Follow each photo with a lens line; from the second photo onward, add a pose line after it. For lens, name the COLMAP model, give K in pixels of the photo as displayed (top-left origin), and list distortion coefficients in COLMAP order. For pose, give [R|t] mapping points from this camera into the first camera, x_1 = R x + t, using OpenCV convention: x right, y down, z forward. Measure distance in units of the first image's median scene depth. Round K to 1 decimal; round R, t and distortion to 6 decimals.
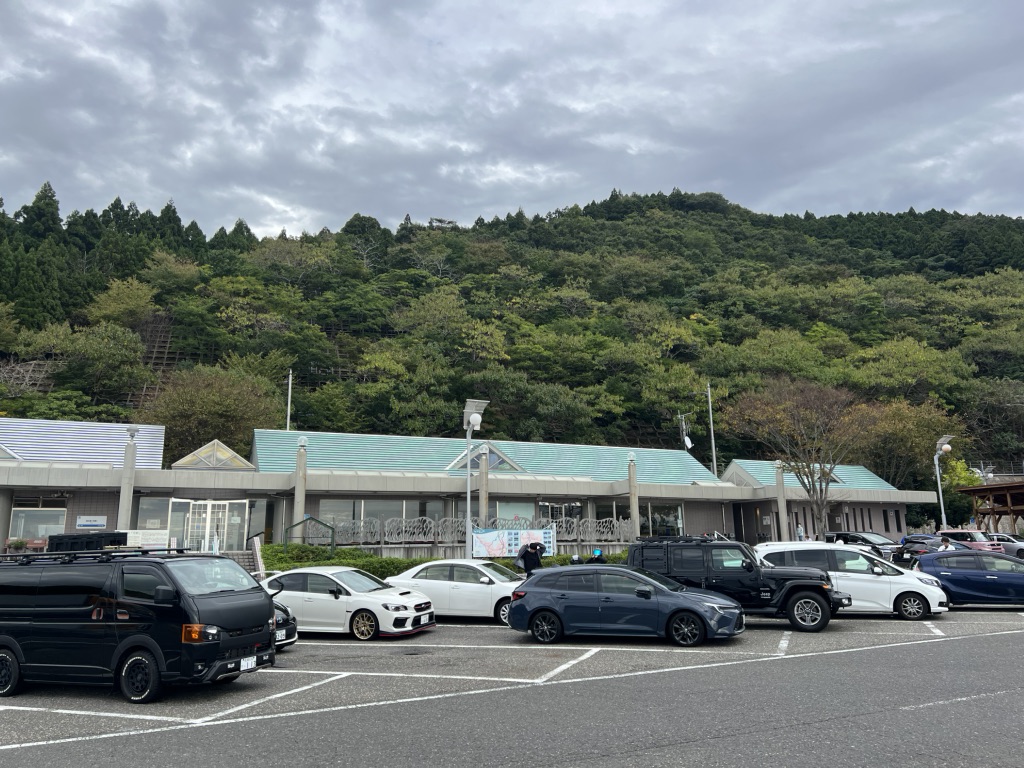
lens RADIAL K [[766.9, 0, 519.7], [0, 766.9, 385.5], [0, 0, 1]] dist [0.072193, -0.086819]
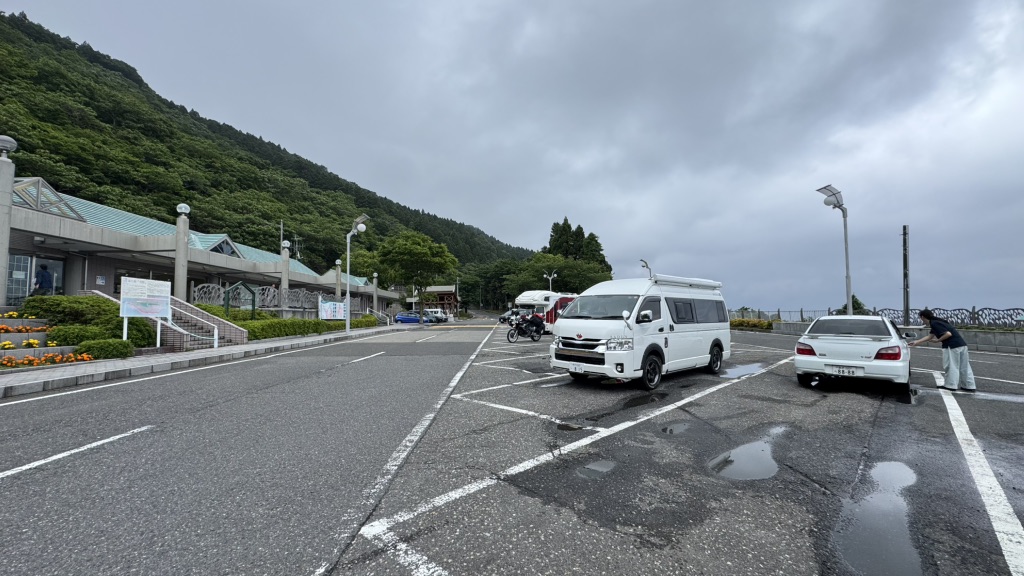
lens RADIAL K [[403.8, 0, 512.5], [0, 403.8, 288.7], [0, 0, 1]] dist [-0.002356, -0.000146]
pose [[0.404939, 0.075414, 0.911228, -0.256496], [-0.180103, 0.983647, -0.001371, 0.043194], [-0.896430, -0.163560, 0.411899, 0.157064]]
